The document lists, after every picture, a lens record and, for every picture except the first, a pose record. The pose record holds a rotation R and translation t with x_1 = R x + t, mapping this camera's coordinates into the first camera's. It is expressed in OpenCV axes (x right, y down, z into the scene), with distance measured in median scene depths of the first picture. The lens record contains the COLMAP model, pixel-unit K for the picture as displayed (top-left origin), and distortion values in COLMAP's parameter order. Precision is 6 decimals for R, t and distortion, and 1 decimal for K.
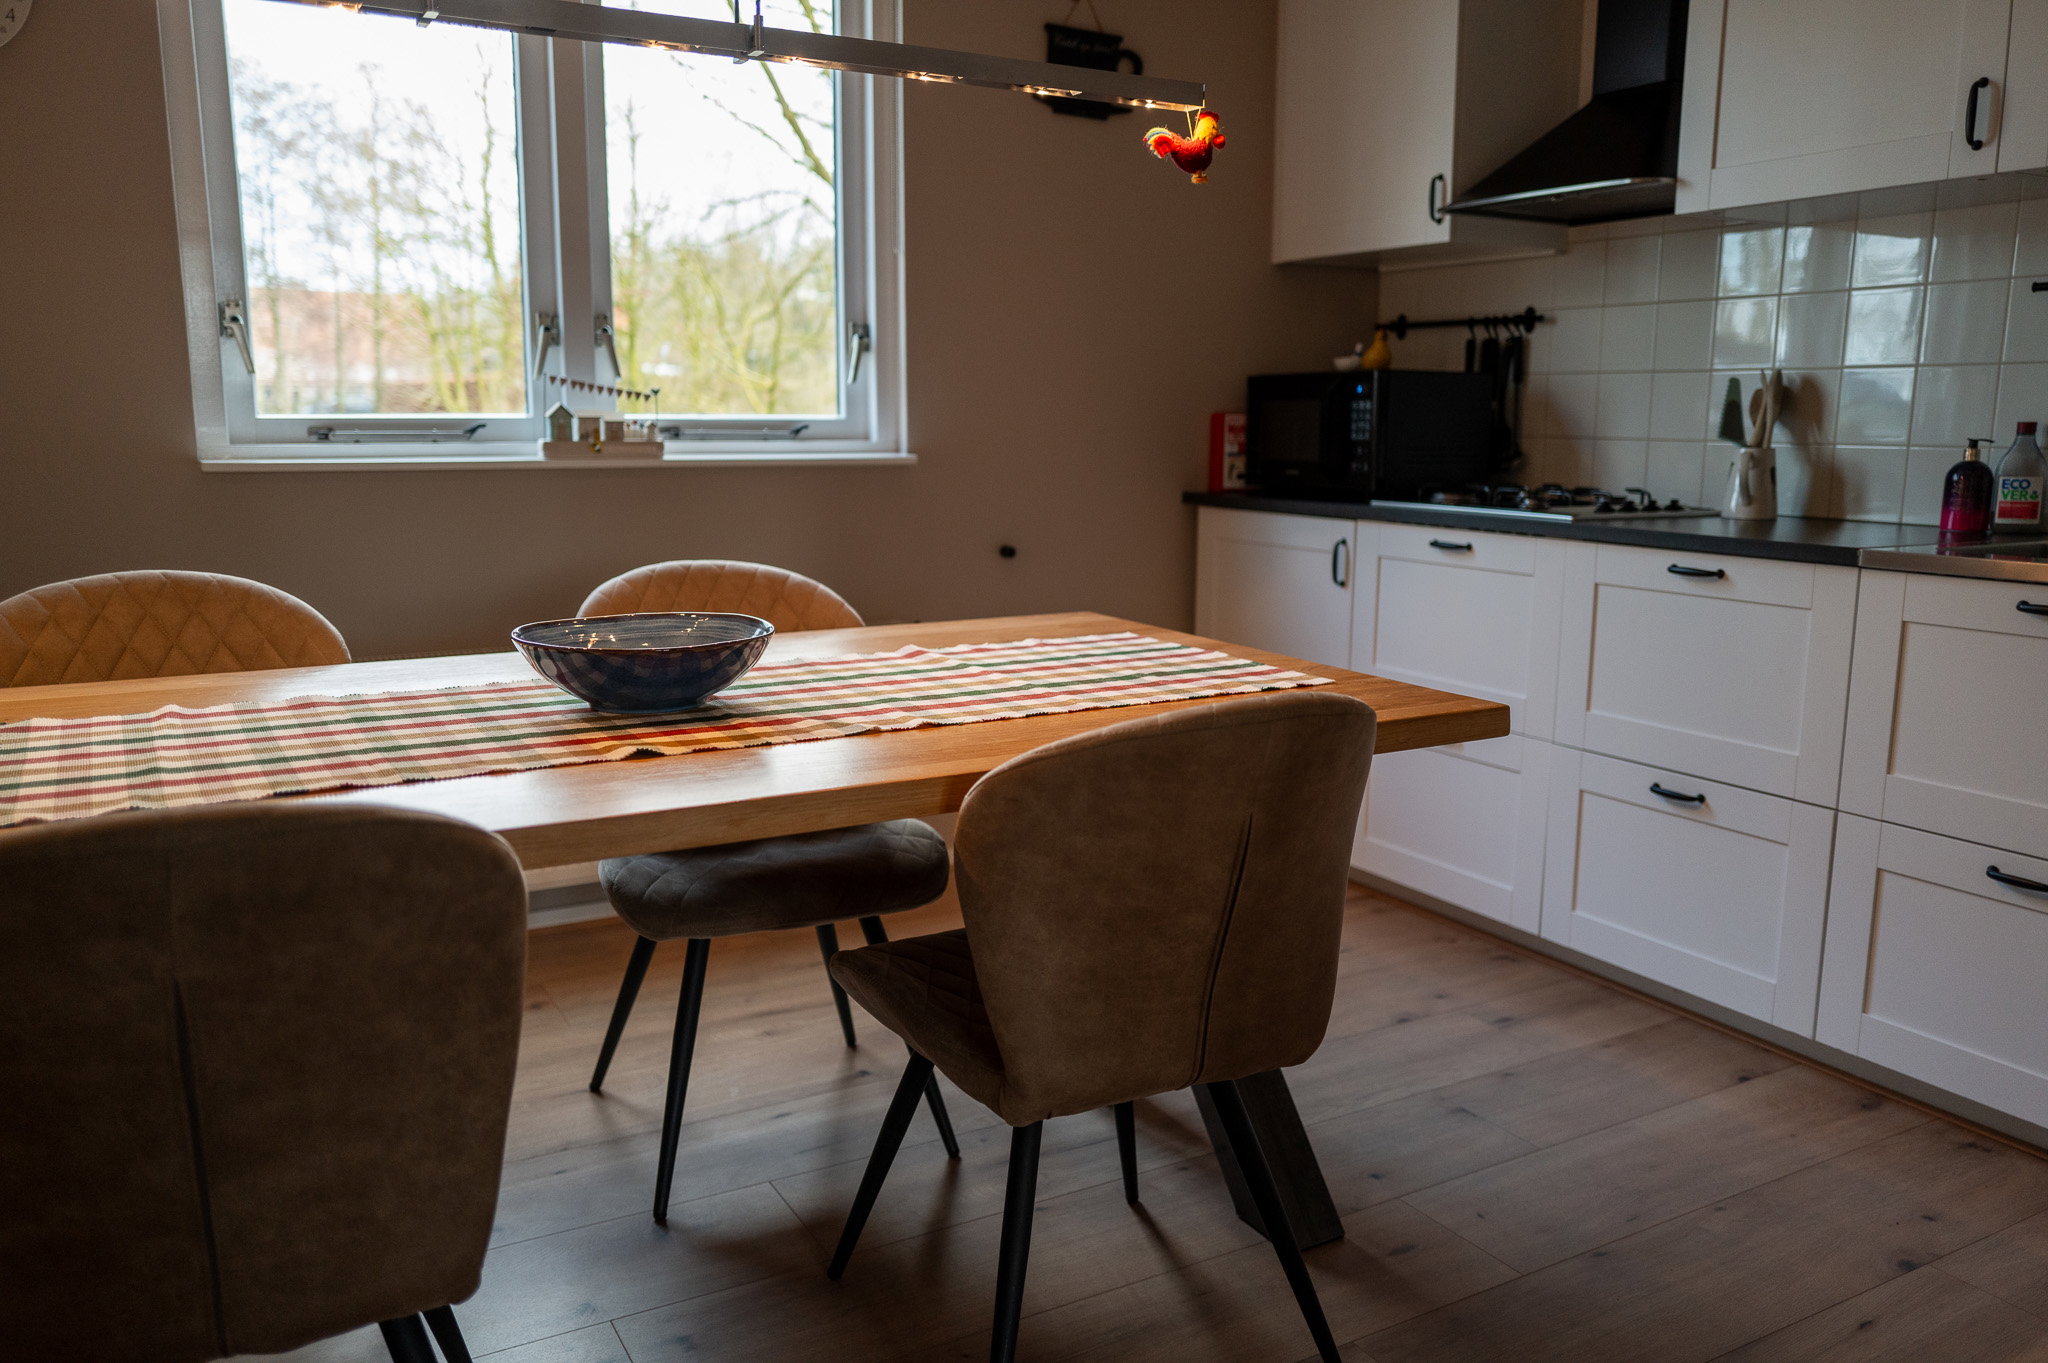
lens RADIAL K [[1554.2, 0, 1024.0], [0, 1554.2, 681.5], [0, 0, 1]] dist [-0.011225, 0.005967]
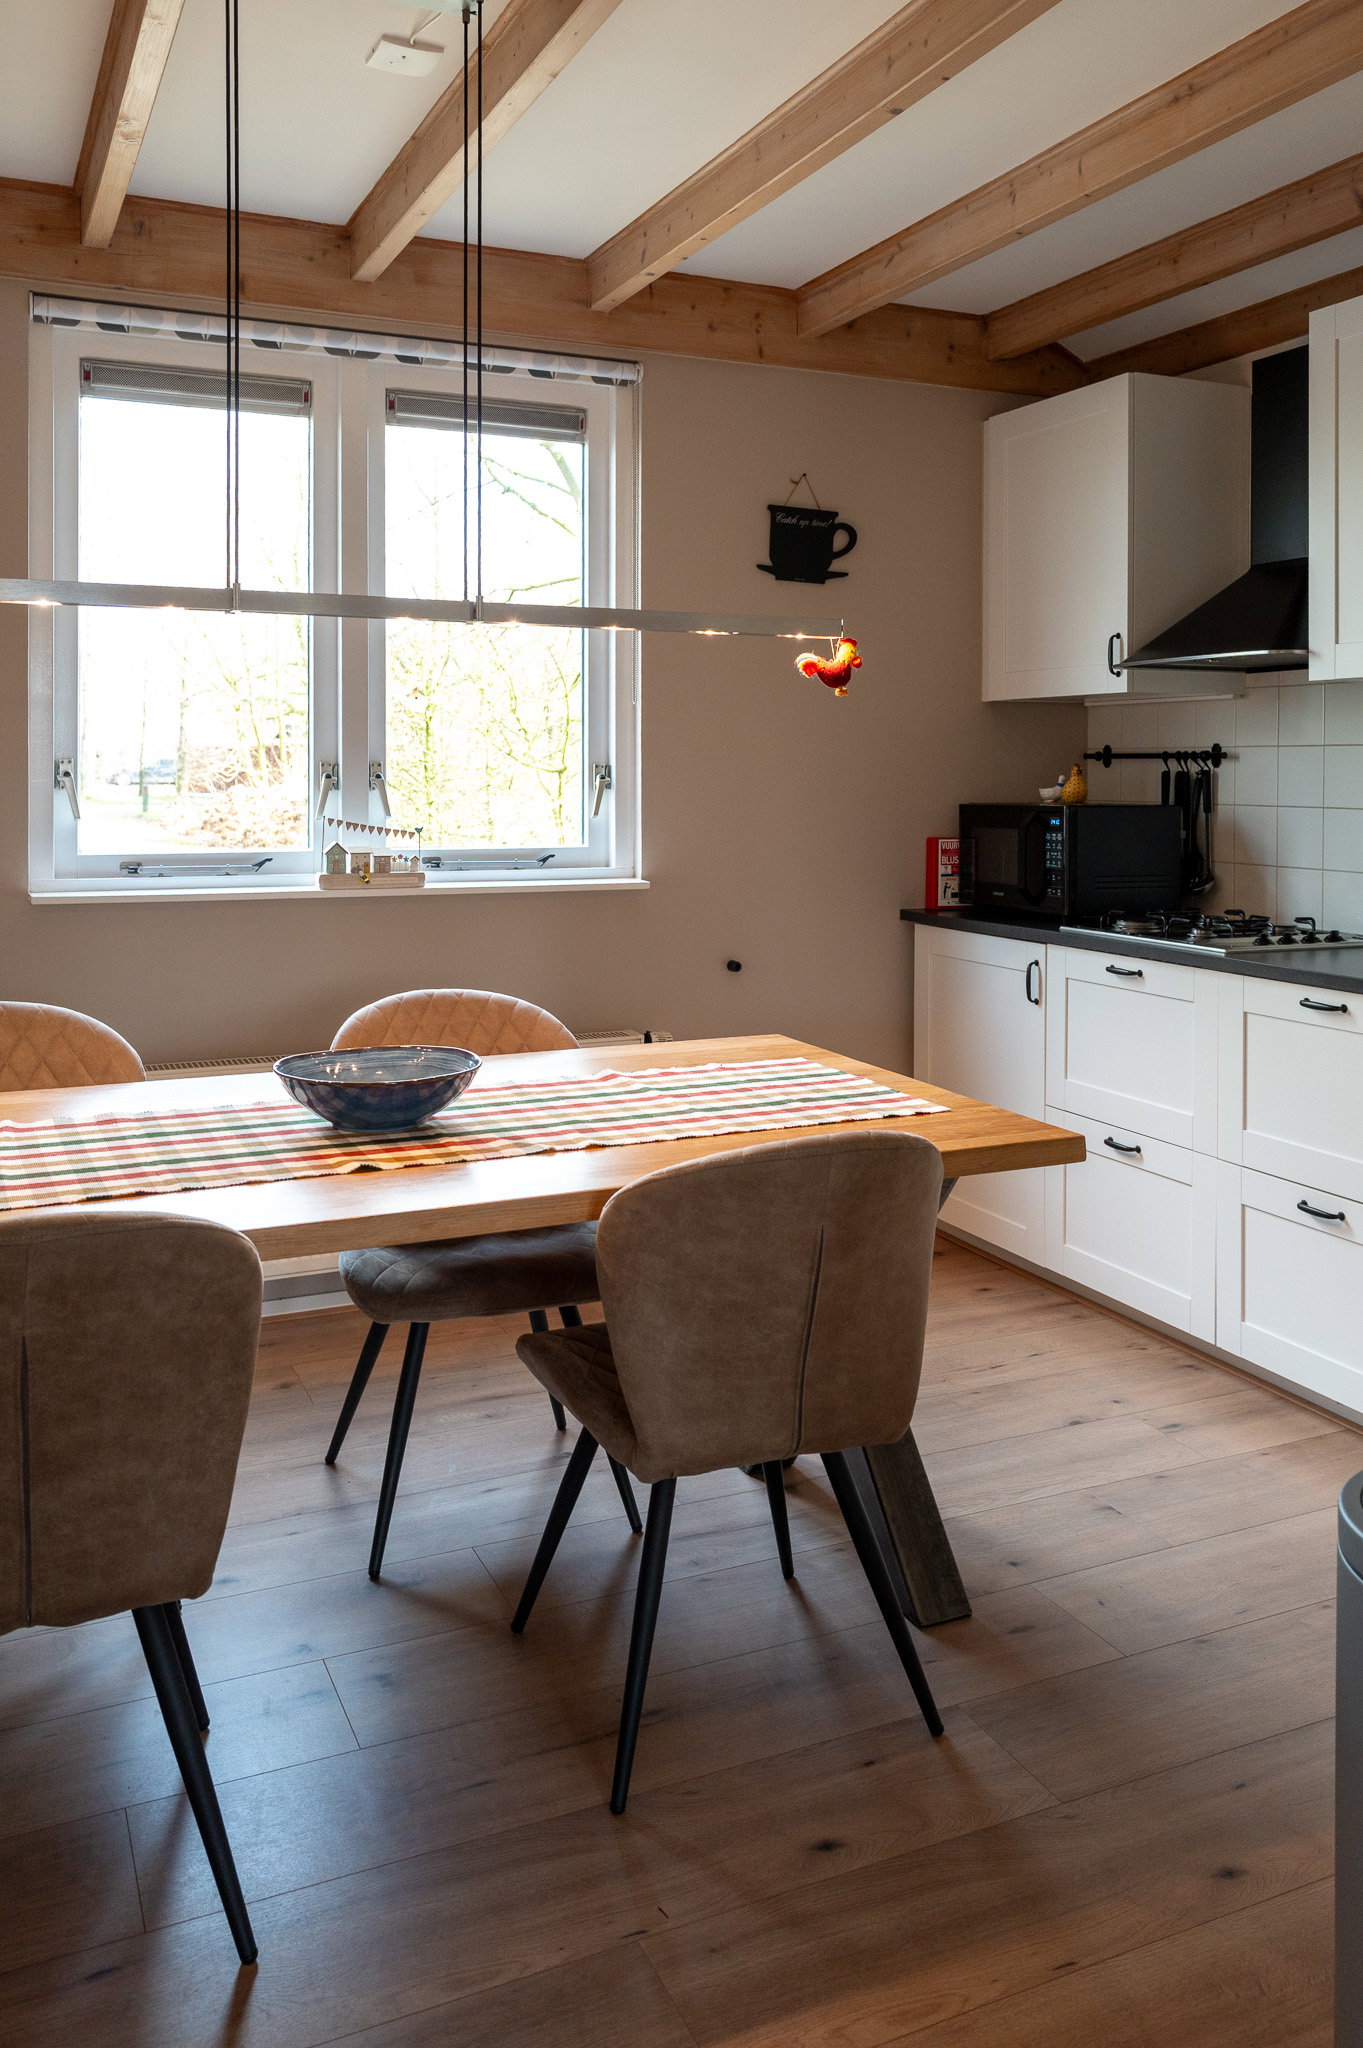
lens RADIAL K [[1645.9, 0, 703.4], [0, 1645.9, 798.5], [0, 0, 1]] dist [0.060361, -0.083217]
pose [[0.996488, -0.001010, -0.083729, 0.093505], [-0.011917, 0.988040, -0.153736, -0.030788], [0.082883, 0.154193, 0.984558, -0.234848]]
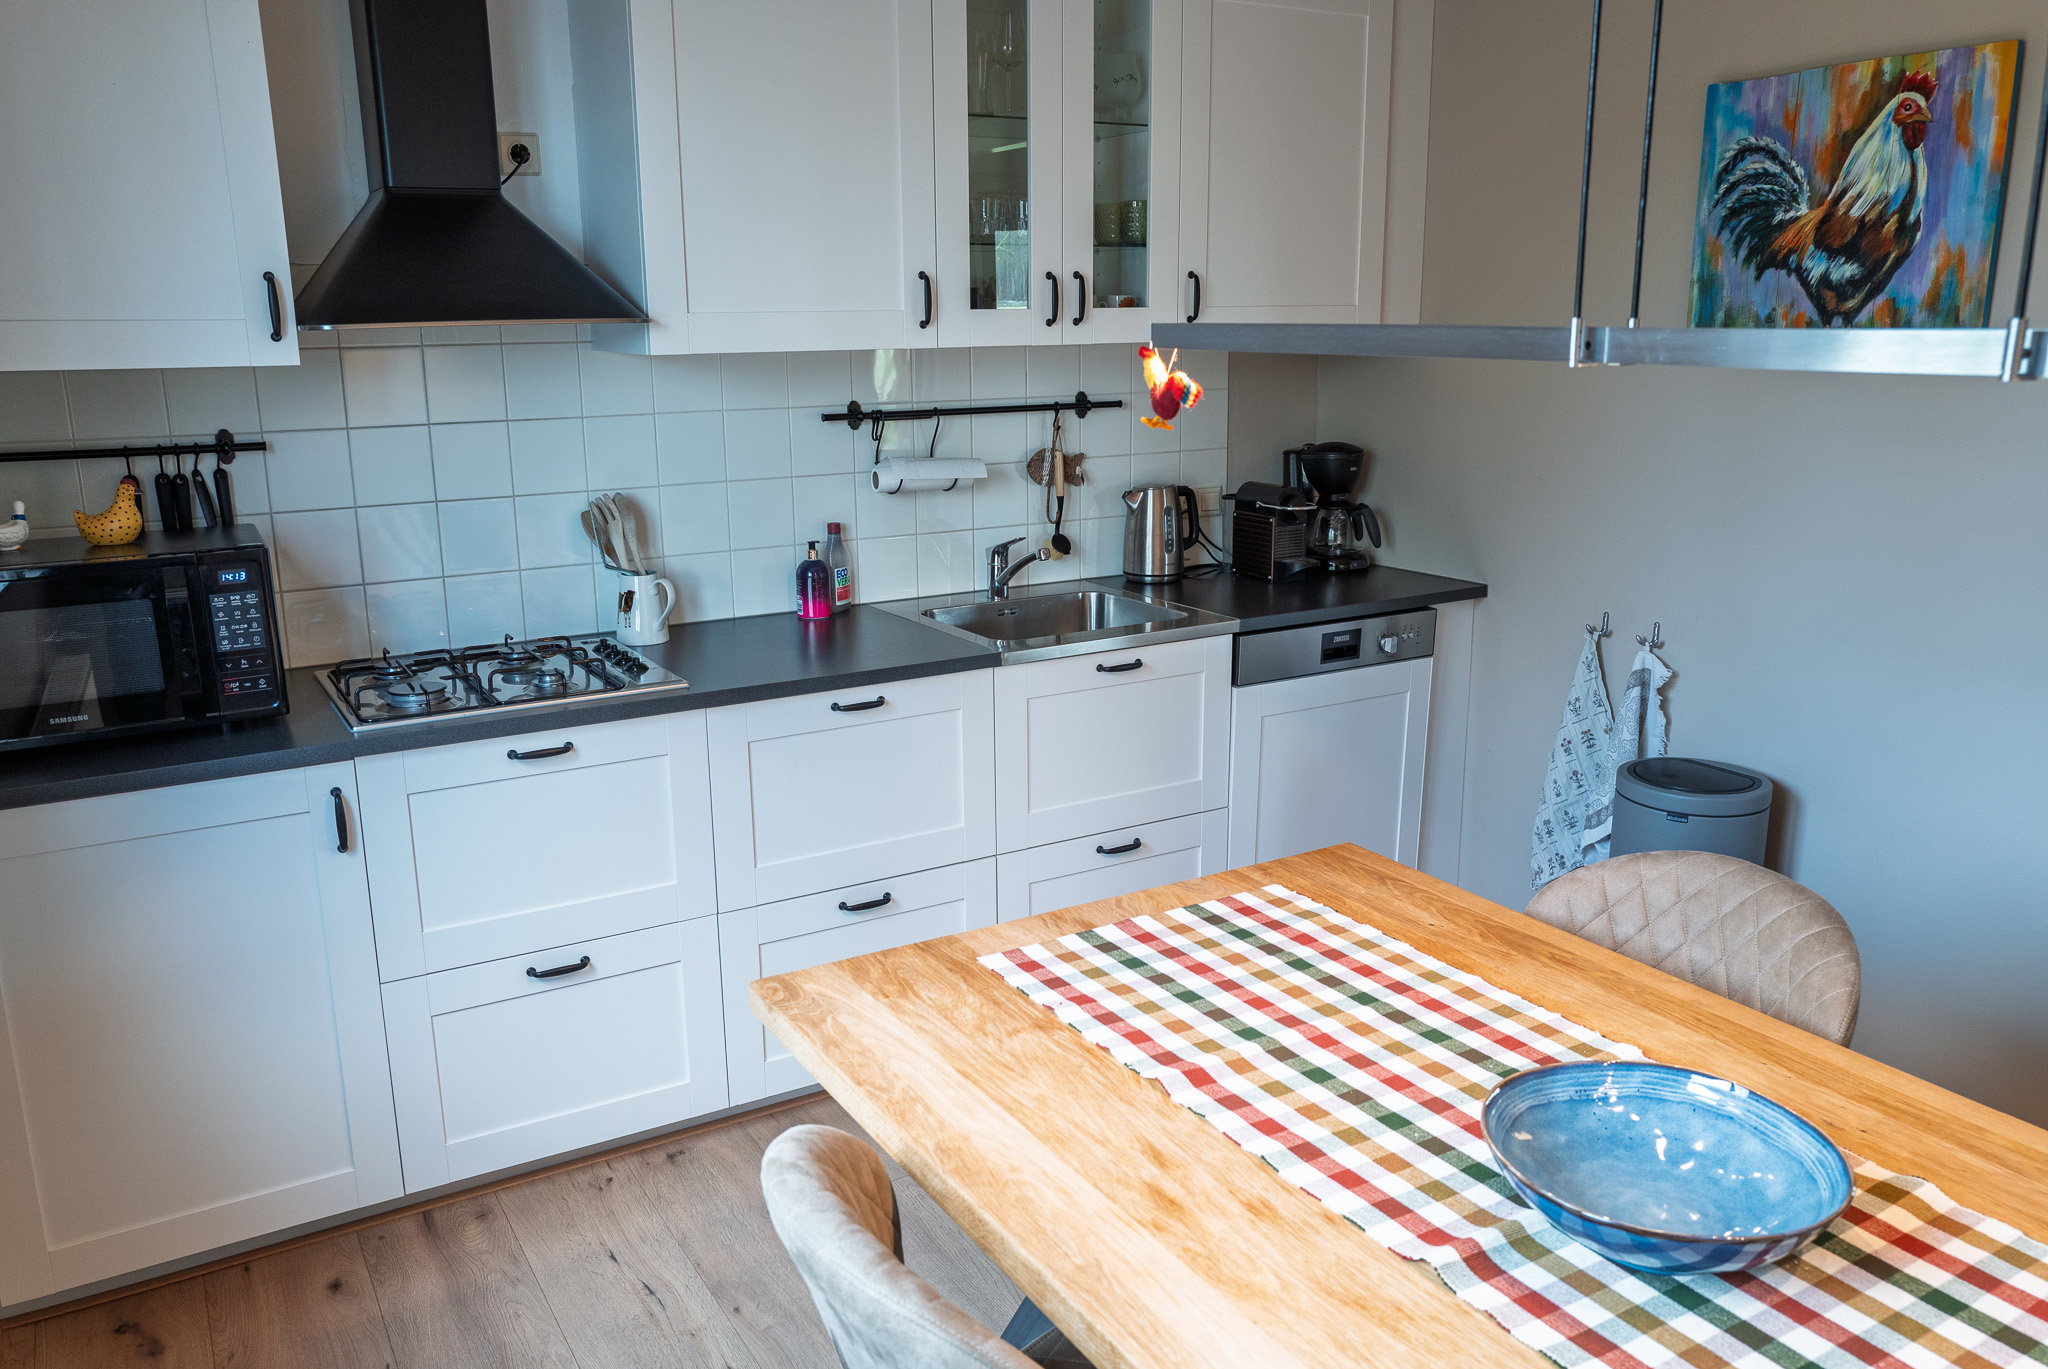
lens RADIAL K [[1554.2, 0, 1024.0], [0, 1554.2, 684.5], [0, 0, 1]] dist [-0.011225, 0.005967]
pose [[-0.026330, -0.240707, 0.970241, -0.639973], [0.180789, 0.953426, 0.241442, -0.335228], [-0.983169, 0.181766, 0.018414, 0.891108]]
